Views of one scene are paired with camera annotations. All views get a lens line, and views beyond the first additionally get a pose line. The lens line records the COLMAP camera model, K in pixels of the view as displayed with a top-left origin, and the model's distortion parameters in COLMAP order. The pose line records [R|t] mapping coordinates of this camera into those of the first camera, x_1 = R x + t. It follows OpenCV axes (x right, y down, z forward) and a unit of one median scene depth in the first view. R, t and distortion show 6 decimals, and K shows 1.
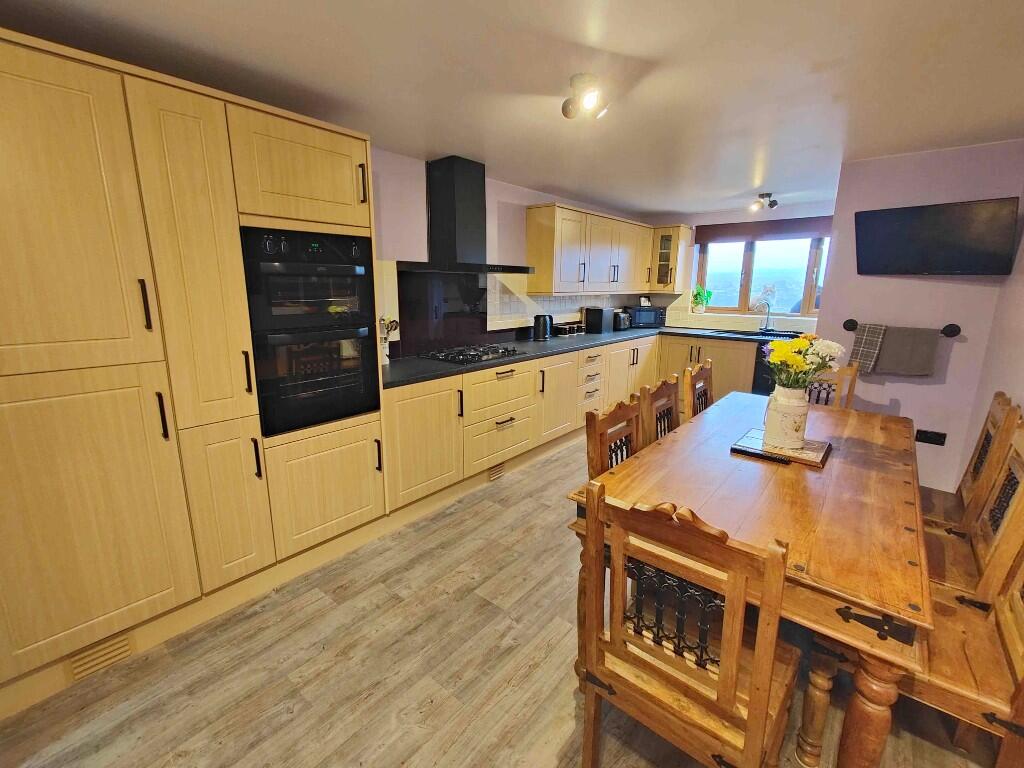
lens RADIAL K [[446.2, 0, 517.1], [0, 446.2, 377.4], [0, 0, 1]] dist [0.016691, 0.000301]
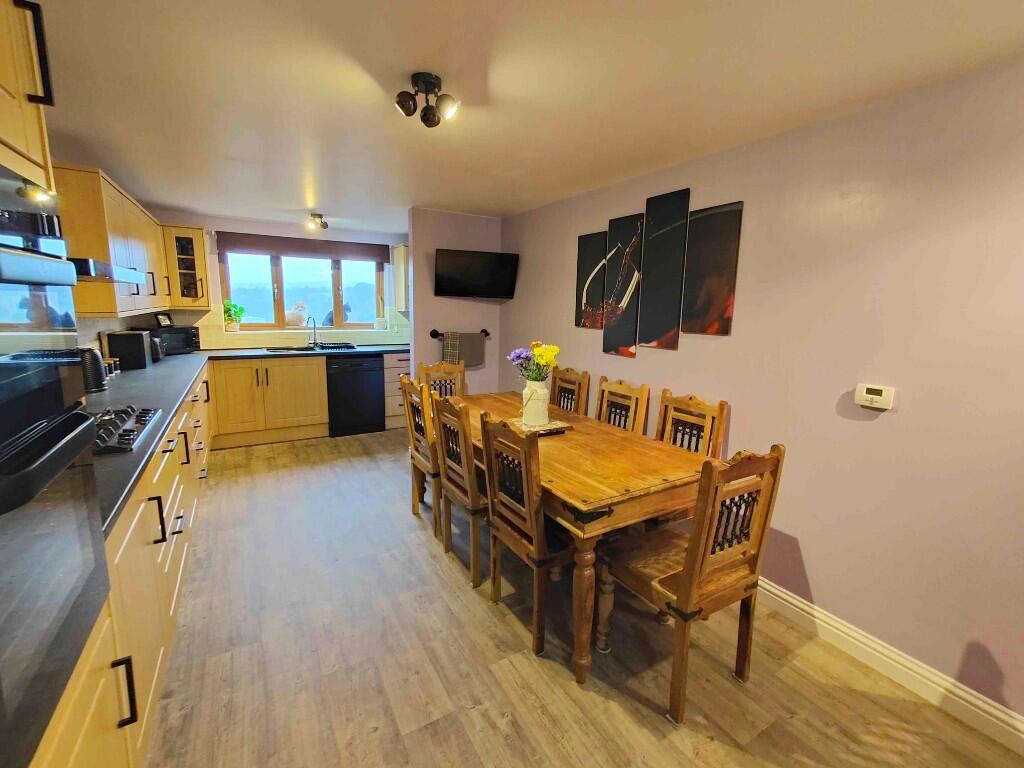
lens RADIAL K [[443.0, 0, 514.1], [0, 443.0, 378.8], [0, 0, 1]] dist [0.017366, 0.000142]
pose [[0.361135, -0.158502, 0.918944, -0.569032], [0.176732, 0.979222, 0.099445, -0.112268], [-0.915613, 0.126494, 0.381644, 0.467721]]
